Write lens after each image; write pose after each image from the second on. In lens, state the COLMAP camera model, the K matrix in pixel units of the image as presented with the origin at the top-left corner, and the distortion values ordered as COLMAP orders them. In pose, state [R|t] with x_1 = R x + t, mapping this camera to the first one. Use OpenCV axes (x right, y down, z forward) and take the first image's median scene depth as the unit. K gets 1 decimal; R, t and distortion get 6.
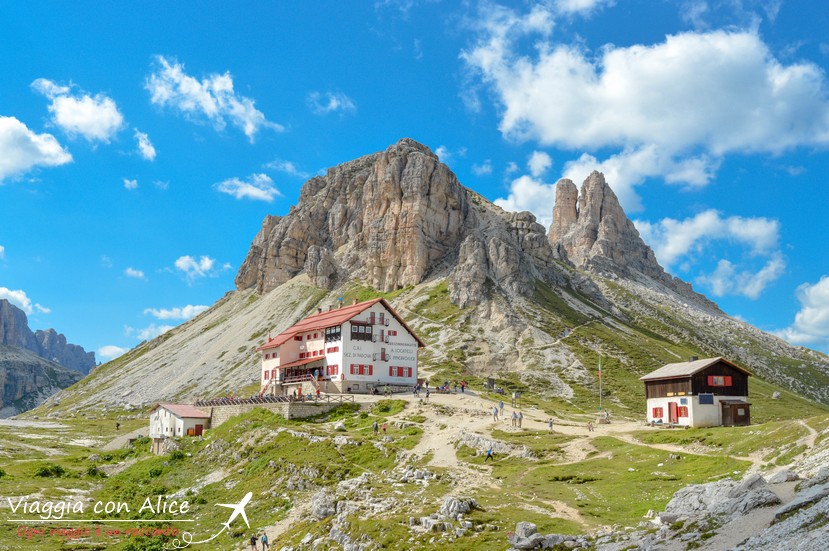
lens RADIAL K [[924.7, 0, 414.5], [0, 924.7, 275.5], [0, 0, 1]] dist [-0.060119, -0.016230]
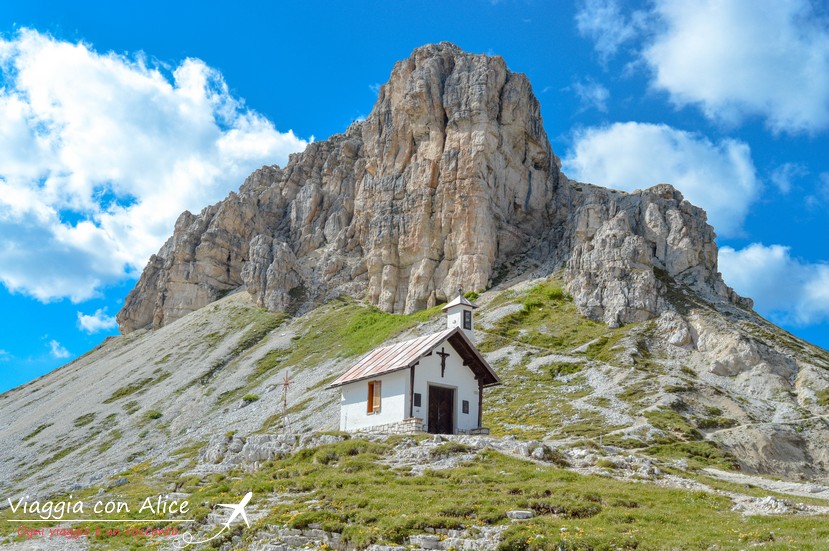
lens RADIAL K [[924.7, 0, 414.5], [0, 924.7, 275.5], [0, 0, 1]] dist [-0.060119, -0.016230]
pose [[0.998102, 0.032317, 0.052412, -0.053974], [-0.024921, 0.990384, -0.136083, 0.063360], [-0.056306, 0.134519, 0.989310, 0.524984]]
